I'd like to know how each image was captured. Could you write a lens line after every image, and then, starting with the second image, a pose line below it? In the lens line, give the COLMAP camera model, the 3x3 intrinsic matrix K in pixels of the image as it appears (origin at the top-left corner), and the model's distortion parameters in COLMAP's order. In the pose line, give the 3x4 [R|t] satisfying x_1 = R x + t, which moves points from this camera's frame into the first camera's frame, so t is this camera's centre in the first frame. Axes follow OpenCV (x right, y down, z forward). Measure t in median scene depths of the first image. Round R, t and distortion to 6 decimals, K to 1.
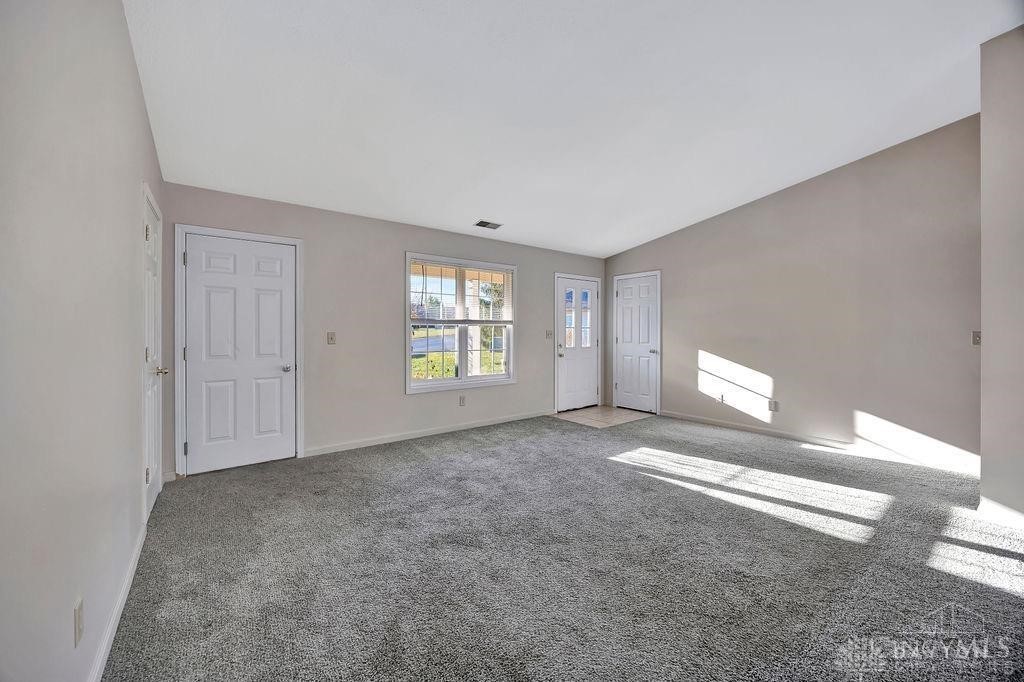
lens RADIAL K [[390.2, 0, 516.0], [0, 390.2, 325.2], [0, 0, 1]] dist [-0.003921, 0.000736]
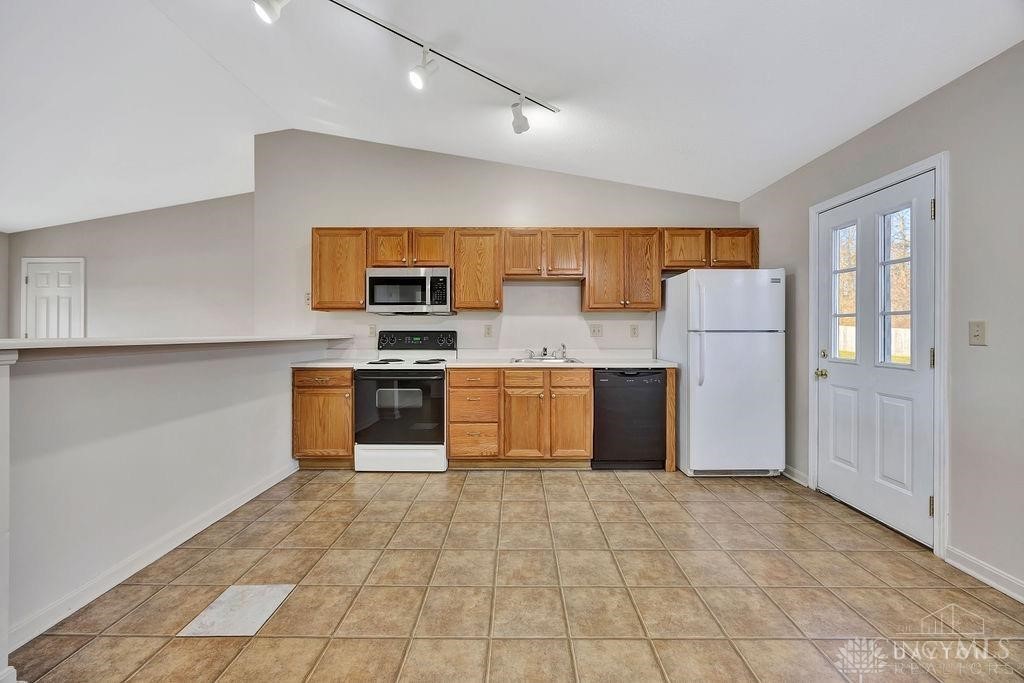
lens RADIAL K [[390.2, 0, 514.1], [0, 390.2, 328.8], [0, 0, 1]] dist [-0.003921, 0.000736]
pose [[0.615646, 0.005395, 0.788004, 0.424961], [-0.015329, 0.999869, 0.005131, 0.003094], [-0.787874, -0.015238, 0.615648, -0.507626]]
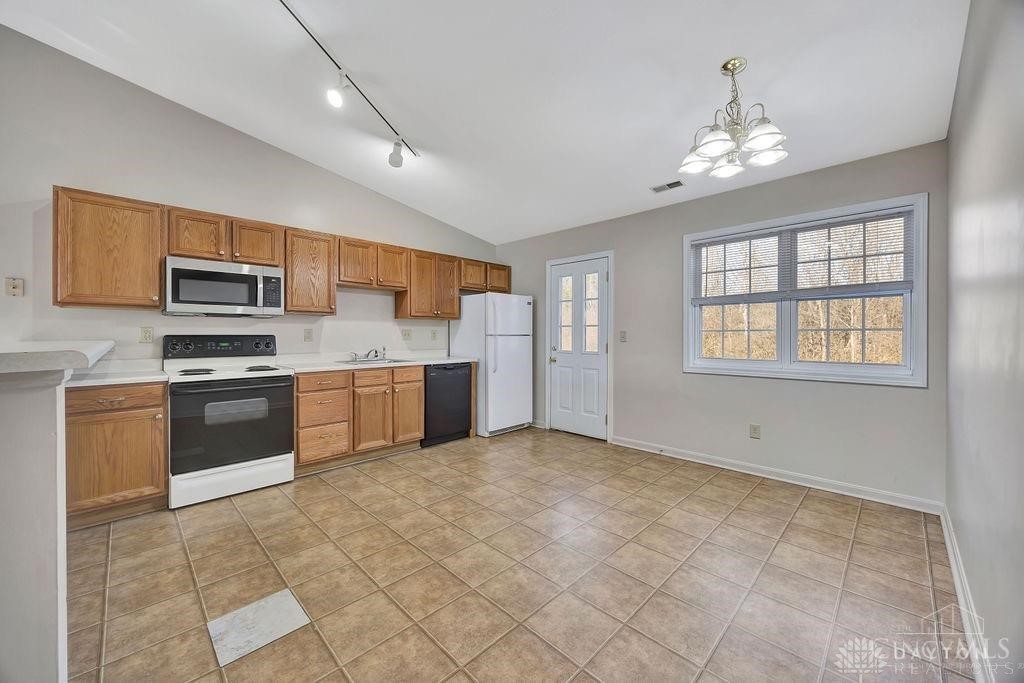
lens RADIAL K [[390.2, 0, 509.3], [0, 390.2, 334.8], [0, 0, 1]] dist [-0.003921, 0.000736]
pose [[-0.122696, -0.001701, 0.992443, 0.121640], [-0.019697, 0.999806, -0.000721, 0.004820], [-0.992249, -0.019636, -0.122706, -0.208782]]
